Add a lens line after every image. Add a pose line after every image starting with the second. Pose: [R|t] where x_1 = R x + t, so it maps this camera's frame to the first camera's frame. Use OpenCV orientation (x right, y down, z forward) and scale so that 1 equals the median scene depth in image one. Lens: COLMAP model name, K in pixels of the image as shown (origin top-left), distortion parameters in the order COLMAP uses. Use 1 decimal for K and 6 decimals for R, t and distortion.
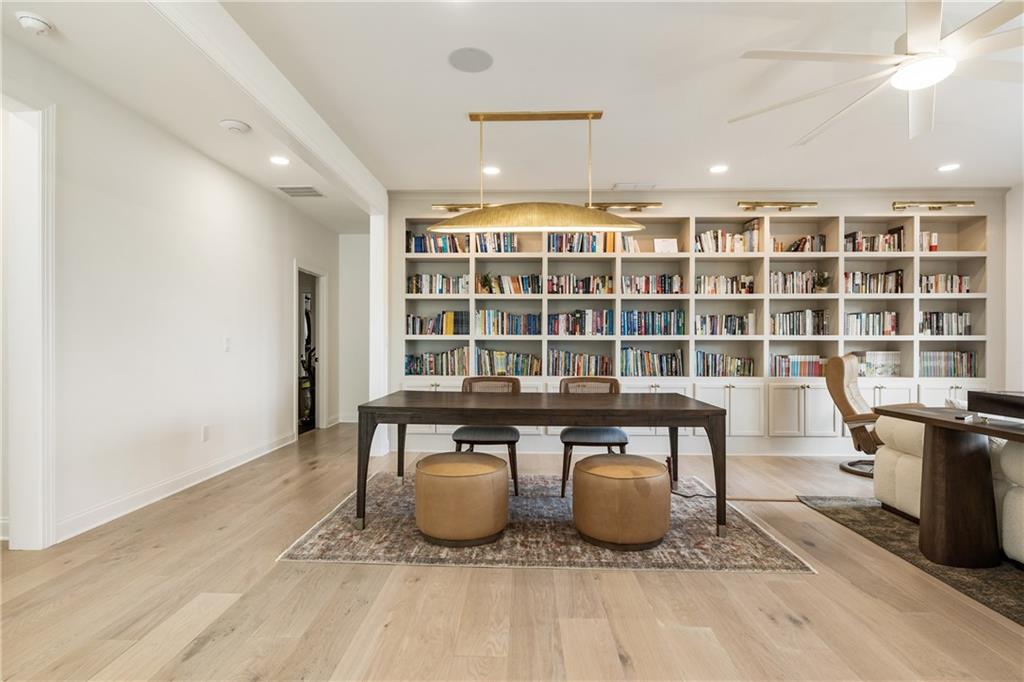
lens RADIAL K [[504.8, 0, 513.4], [0, 504.8, 344.2], [0, 0, 1]] dist [-0.004847, 0.000338]
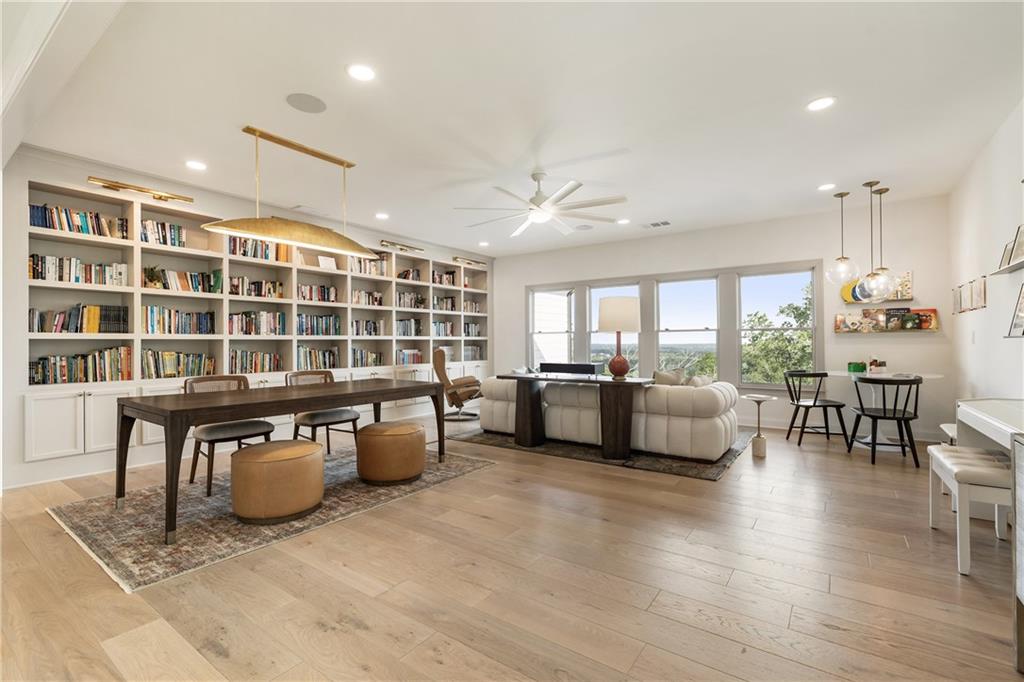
lens RADIAL K [[464.2, 0, 510.6], [0, 464.2, 340.1], [0, 0, 1]] dist [0.002510, 0.000218]
pose [[0.552227, -0.001160, 0.833693, -0.399406], [0.005776, 0.999980, -0.002435, -0.001264], [-0.833674, 0.006160, 0.552223, 0.001187]]
